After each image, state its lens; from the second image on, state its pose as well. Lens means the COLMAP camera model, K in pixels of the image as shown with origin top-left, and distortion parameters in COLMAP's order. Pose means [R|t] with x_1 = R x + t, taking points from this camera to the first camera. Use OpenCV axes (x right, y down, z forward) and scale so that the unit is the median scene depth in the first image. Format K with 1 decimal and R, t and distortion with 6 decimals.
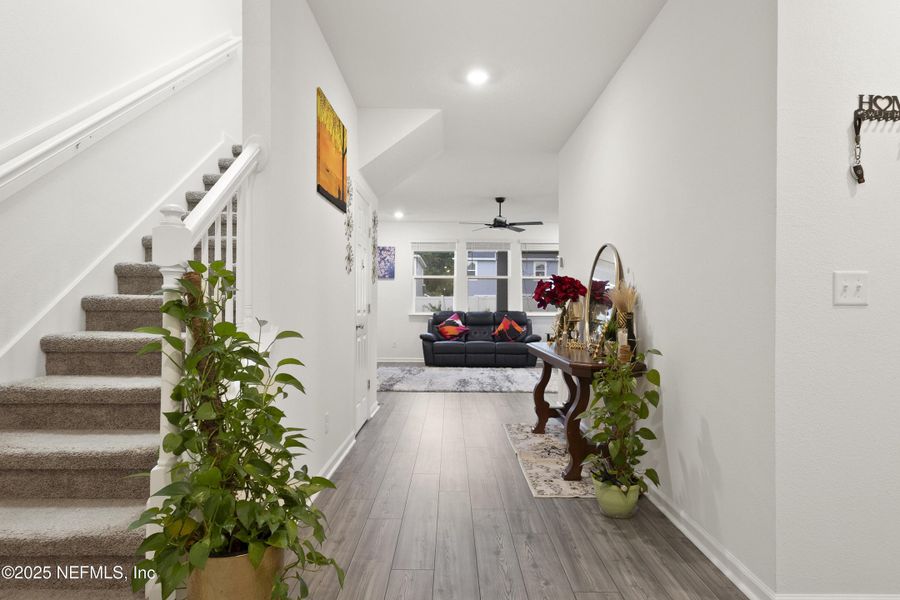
lens RADIAL K [[507.3, 0, 453.8], [0, 507.3, 307.7], [0, 0, 1]] dist [0.009021, -0.002200]
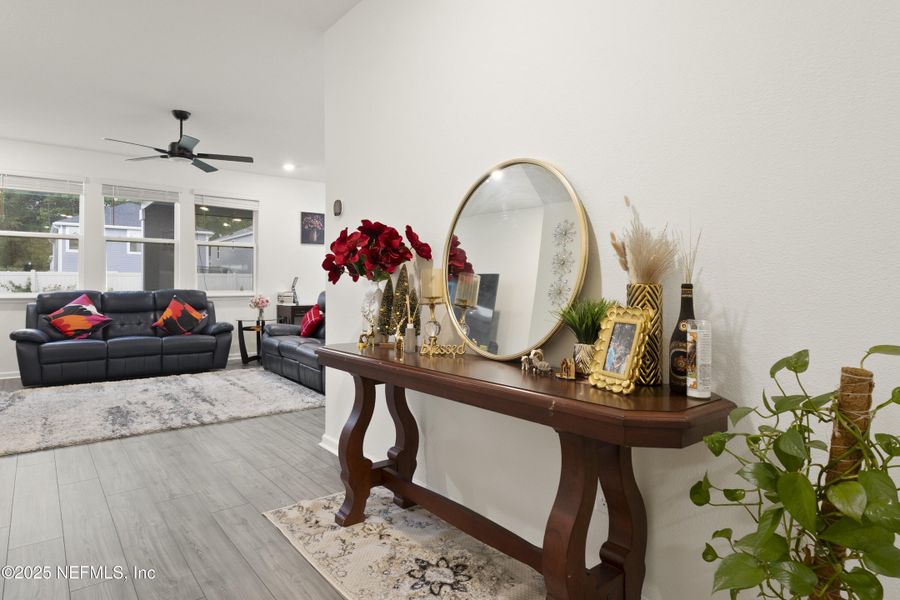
lens RADIAL K [[507.3, 0, 440.6], [0, 507.3, 282.0], [0, 0, 1]] dist [0.009021, -0.002200]
pose [[0.787746, 0.000977, 0.615999, -0.046837], [0.005072, 0.999955, -0.008072, 0.004167], [-0.615979, 0.009483, 0.787705, 0.308618]]
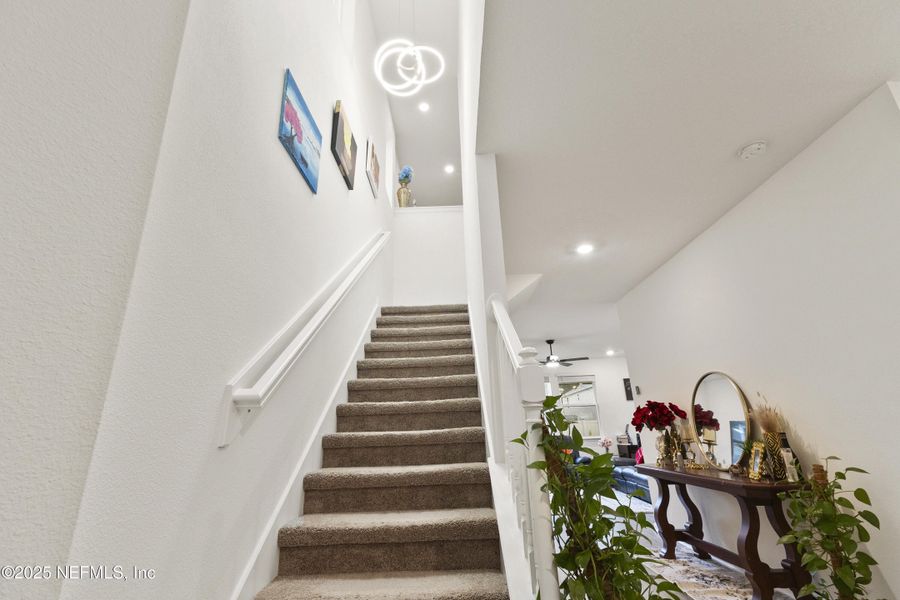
lens RADIAL K [[404.5, 0, 451.7], [0, 404.5, 299.1], [0, 0, 1]] dist [0.021853, -0.001348]
pose [[0.999016, -0.043759, -0.007262, -0.143627], [0.039170, 0.947101, -0.318537, -0.003397], [0.020817, 0.317939, 0.947883, 0.015095]]
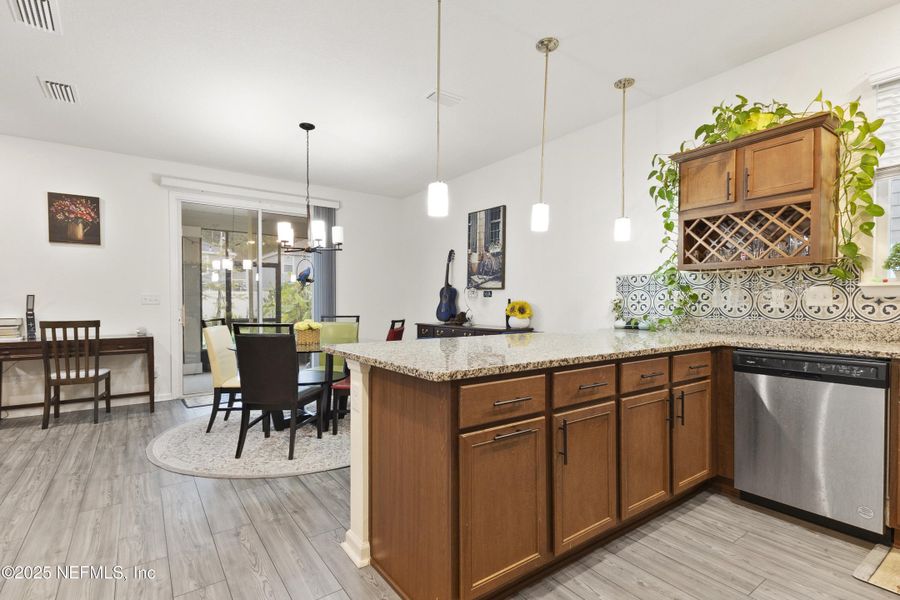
lens RADIAL K [[437.0, 0, 447.3], [0, 437.0, 307.8], [0, 0, 1]] dist [0.006830, 0.000752]
pose [[0.815074, -0.010179, 0.579267, 0.481244], [0.004713, 0.999929, 0.010939, -0.002825], [-0.579337, -0.006186, 0.815065, 0.542233]]
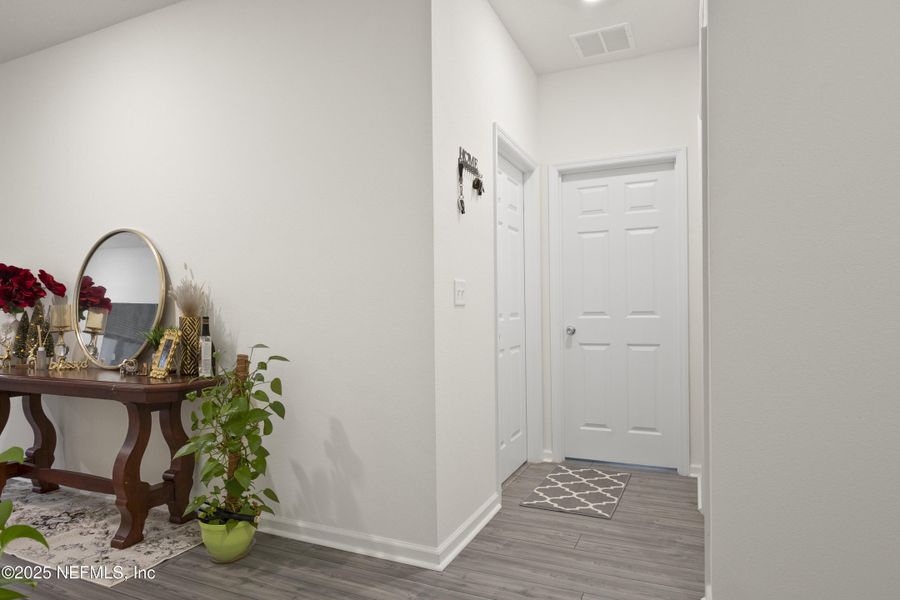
lens RADIAL K [[535.7, 0, 442.4], [0, 535.7, 313.0], [0, 0, 1]] dist [-0.007577, 0.001320]
pose [[0.418198, -0.016615, 0.908204, -0.116874], [0.012686, 0.999842, 0.012450, -0.000987], [-0.908268, 0.006315, 0.418342, 0.110111]]
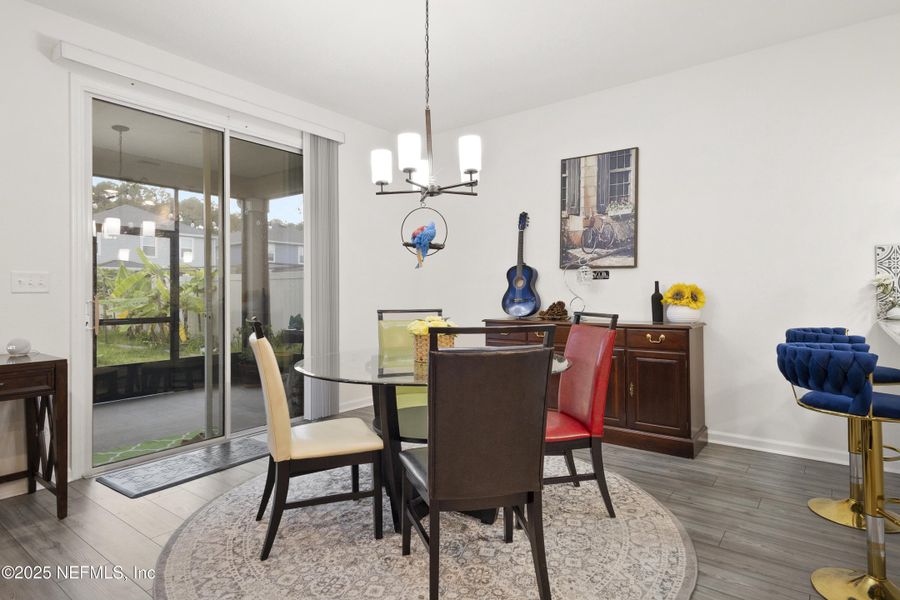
lens RADIAL K [[507.3, 0, 447.3], [0, 507.3, 291.0], [0, 0, 1]] dist [0.009021, -0.002200]
pose [[0.614201, -0.006047, 0.789126, 0.388304], [0.012760, 0.999916, -0.002270, -0.000151], [-0.789046, 0.011464, 0.614227, 0.863440]]
